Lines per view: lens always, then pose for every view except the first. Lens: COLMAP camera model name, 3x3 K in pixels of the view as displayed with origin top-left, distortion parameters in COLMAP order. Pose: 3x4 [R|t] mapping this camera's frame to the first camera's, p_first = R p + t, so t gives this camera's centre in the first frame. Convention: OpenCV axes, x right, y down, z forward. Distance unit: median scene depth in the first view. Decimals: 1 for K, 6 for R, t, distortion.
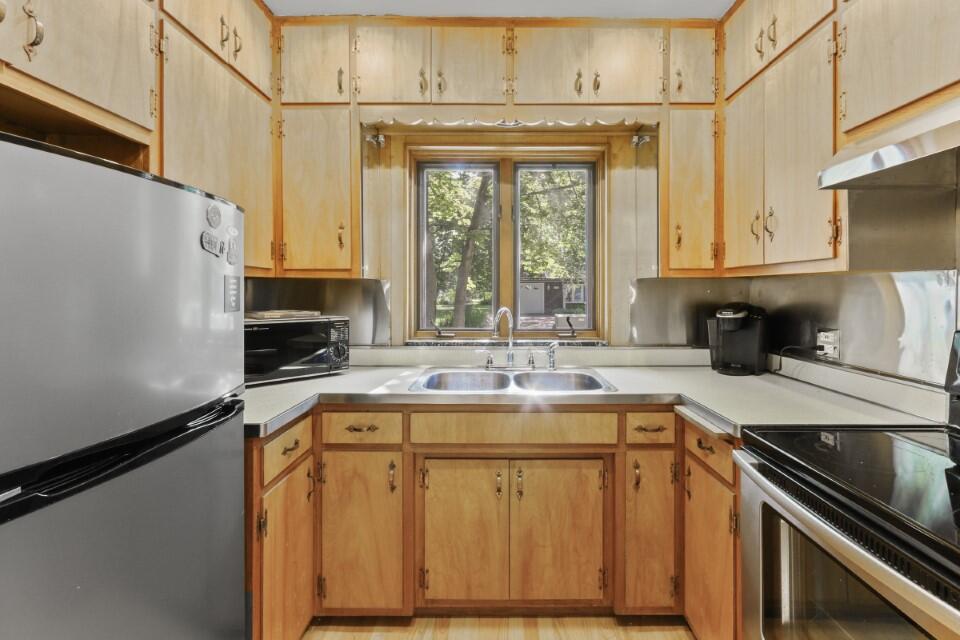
lens RADIAL K [[446.6, 0, 499.7], [0, 446.6, 294.8], [0, 0, 1]] dist [0.002219, 0.001276]
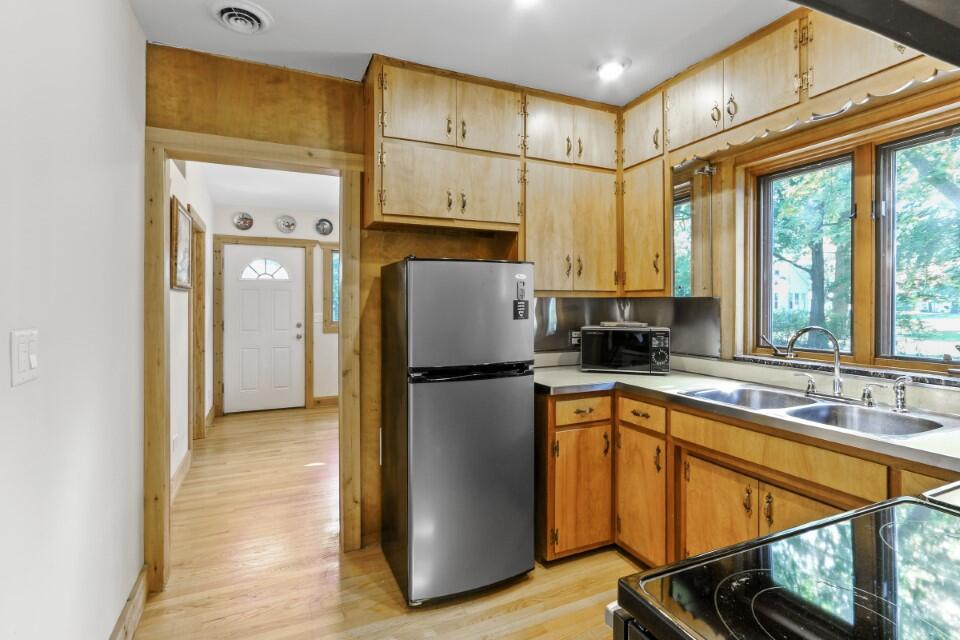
lens RADIAL K [[446.6, 0, 475.5], [0, 446.6, 307.7], [0, 0, 1]] dist [0.002219, 0.001276]
pose [[0.419468, 0.003003, -0.907765, 0.570757], [-0.005636, 0.999984, 0.000703, -0.005918], [0.907753, 0.004821, 0.419478, 0.021840]]
